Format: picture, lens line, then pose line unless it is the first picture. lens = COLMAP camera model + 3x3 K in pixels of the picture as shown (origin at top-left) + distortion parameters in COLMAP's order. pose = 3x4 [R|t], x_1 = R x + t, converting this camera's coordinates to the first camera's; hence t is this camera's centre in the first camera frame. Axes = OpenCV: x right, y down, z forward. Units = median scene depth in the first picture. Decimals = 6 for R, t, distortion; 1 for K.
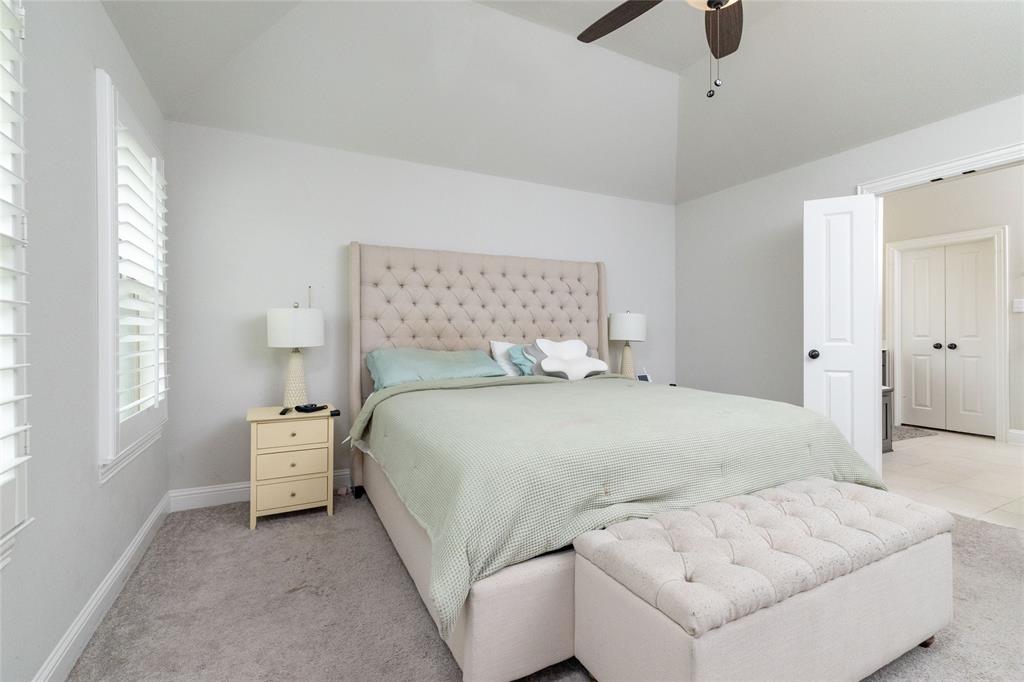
lens RADIAL K [[459.0, 0, 510.9], [0, 459.0, 336.8], [0, 0, 1]] dist [-0.001301, -0.000604]
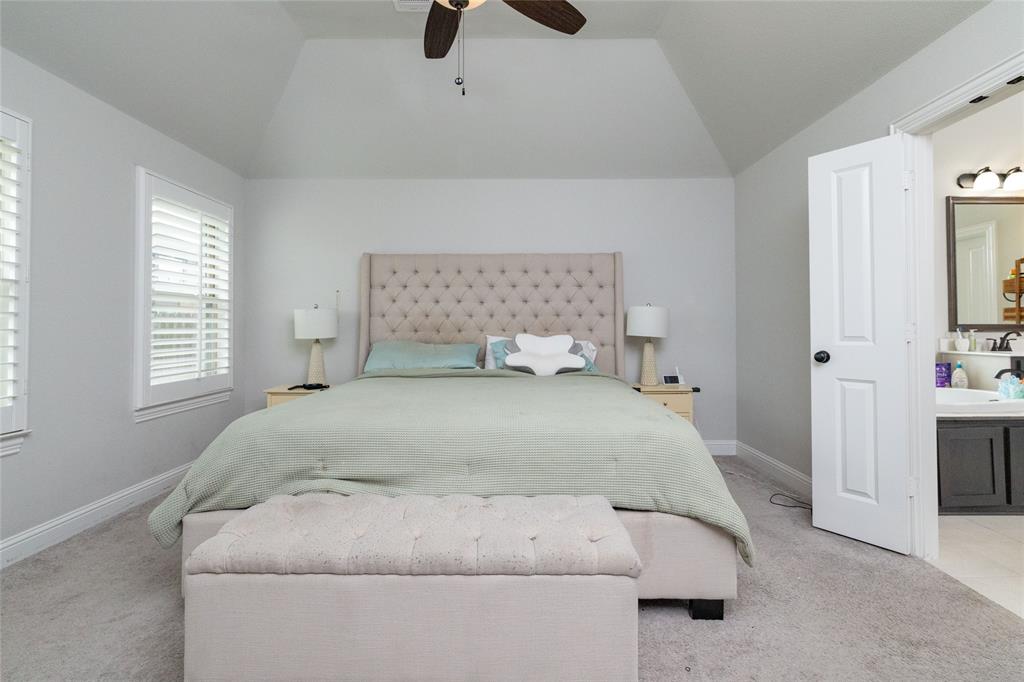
lens RADIAL K [[464.1, 0, 511.5], [0, 464.1, 321.5], [0, 0, 1]] dist [0.000742, 0.000313]
pose [[0.888531, -0.004638, -0.458793, 0.525715], [-0.004511, 0.999812, -0.018842, -0.003055], [0.458795, 0.018812, 0.888343, 0.079511]]
